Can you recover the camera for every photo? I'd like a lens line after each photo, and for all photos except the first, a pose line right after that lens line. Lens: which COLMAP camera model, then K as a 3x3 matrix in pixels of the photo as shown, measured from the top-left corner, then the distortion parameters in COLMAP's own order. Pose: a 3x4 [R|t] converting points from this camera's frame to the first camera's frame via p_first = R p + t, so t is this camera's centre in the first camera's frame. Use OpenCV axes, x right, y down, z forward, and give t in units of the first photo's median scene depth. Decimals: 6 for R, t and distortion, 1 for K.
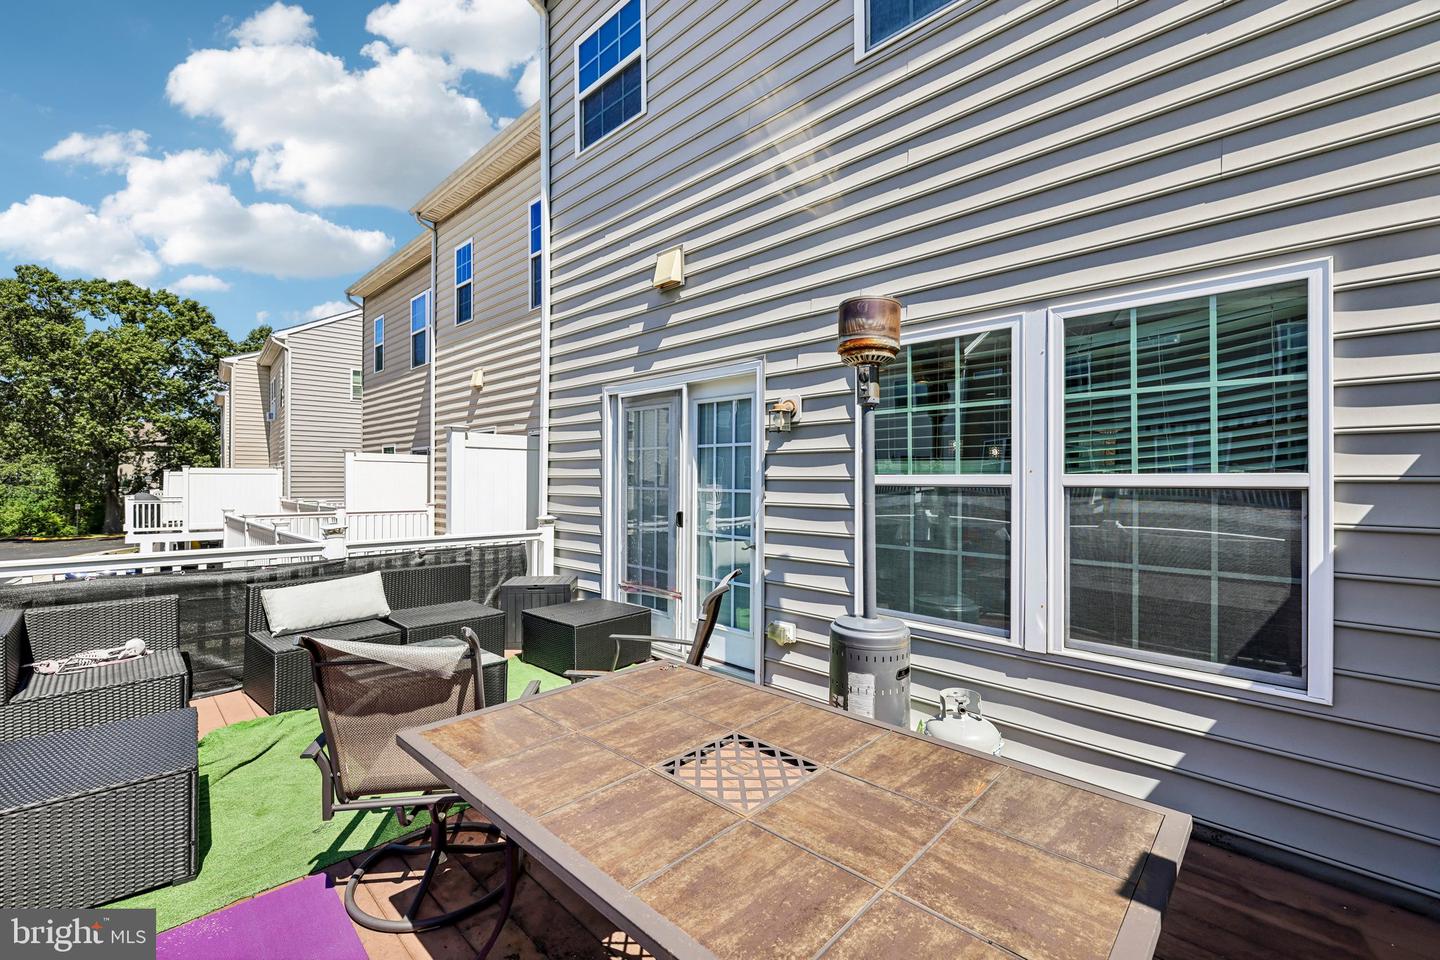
lens RADIAL K [[614.8, 0, 730.7], [0, 614.8, 476.3], [0, 0, 1]] dist [0.002051, 0.000397]
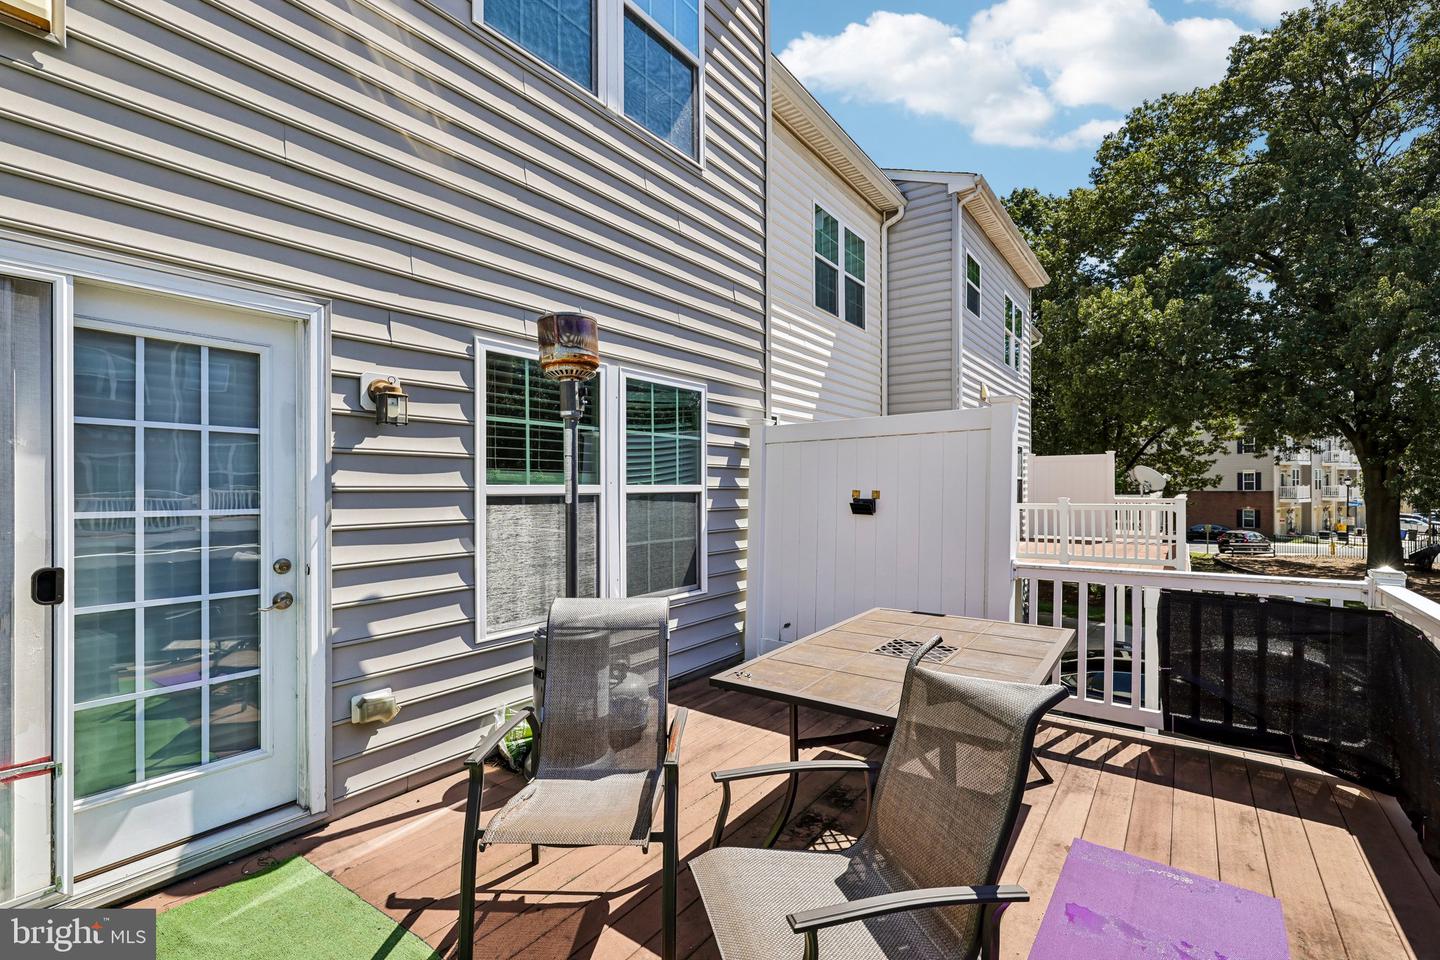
lens RADIAL K [[614.8, 0, 731.8], [0, 614.8, 487.2], [0, 0, 1]] dist [0.002051, 0.000397]
pose [[-0.132286, -0.002726, 0.991208, -0.779461], [-0.002288, 0.999994, 0.002444, -0.001655], [-0.991209, -0.001945, -0.132292, 0.796295]]
